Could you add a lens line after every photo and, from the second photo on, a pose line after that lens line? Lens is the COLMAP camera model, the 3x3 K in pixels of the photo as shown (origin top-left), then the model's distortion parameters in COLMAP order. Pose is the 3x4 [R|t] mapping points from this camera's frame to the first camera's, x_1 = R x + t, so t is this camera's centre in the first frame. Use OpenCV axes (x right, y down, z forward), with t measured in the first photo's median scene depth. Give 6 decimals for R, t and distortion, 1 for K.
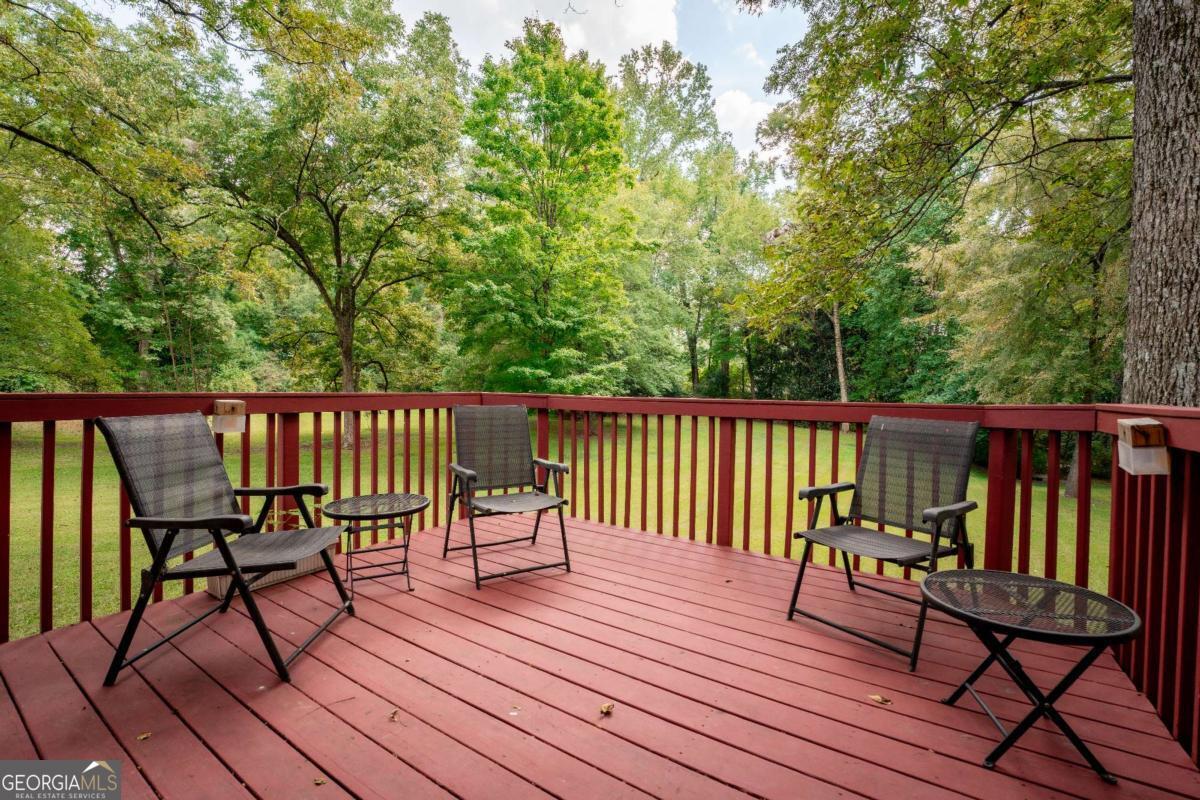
lens RADIAL K [[478.6, 0, 600.0], [0, 478.6, 400.0], [0, 0, 1]] dist [-0.024358, 0.000026]
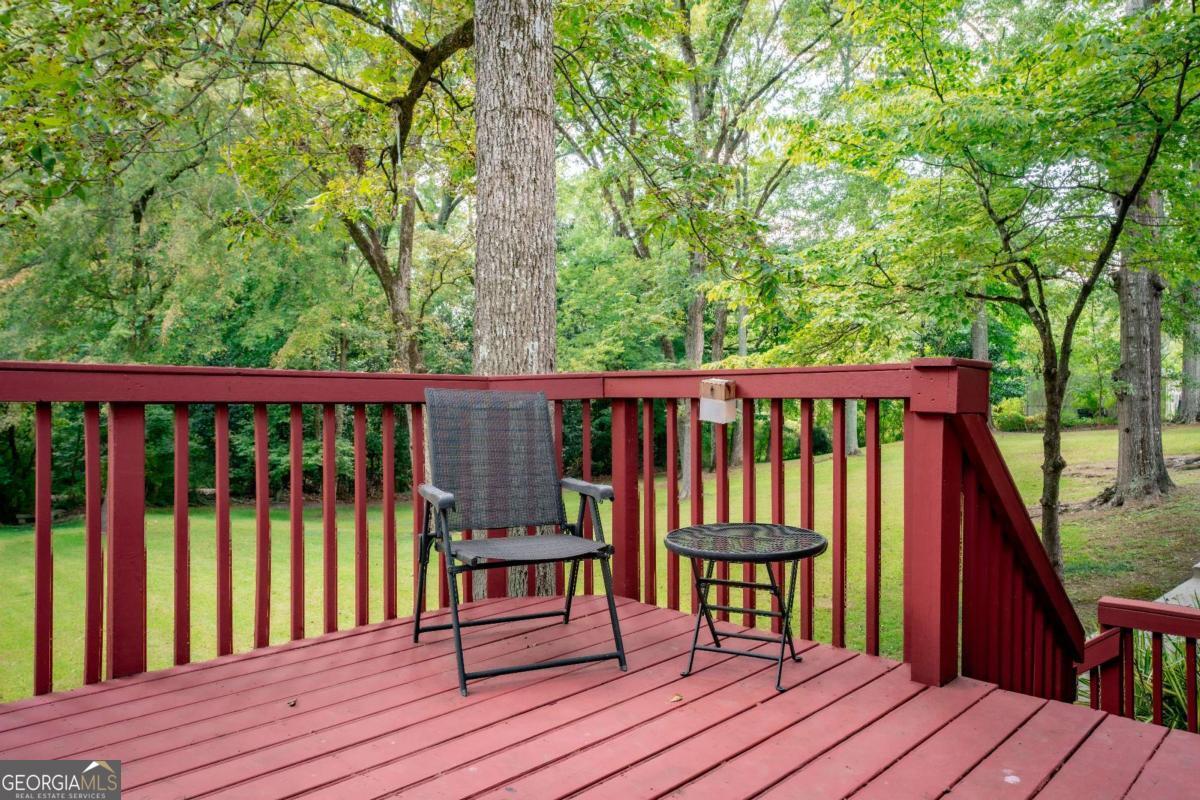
lens RADIAL K [[780.8, 0, 600.0], [0, 780.8, 400.0], [0, 0, 1]] dist [0.015664, 0.000297]
pose [[0.196477, -0.008065, 0.980475, -0.461144], [0.010421, 0.999927, 0.006137, 0.044097], [-0.980453, 0.009012, 0.196547, 0.465976]]
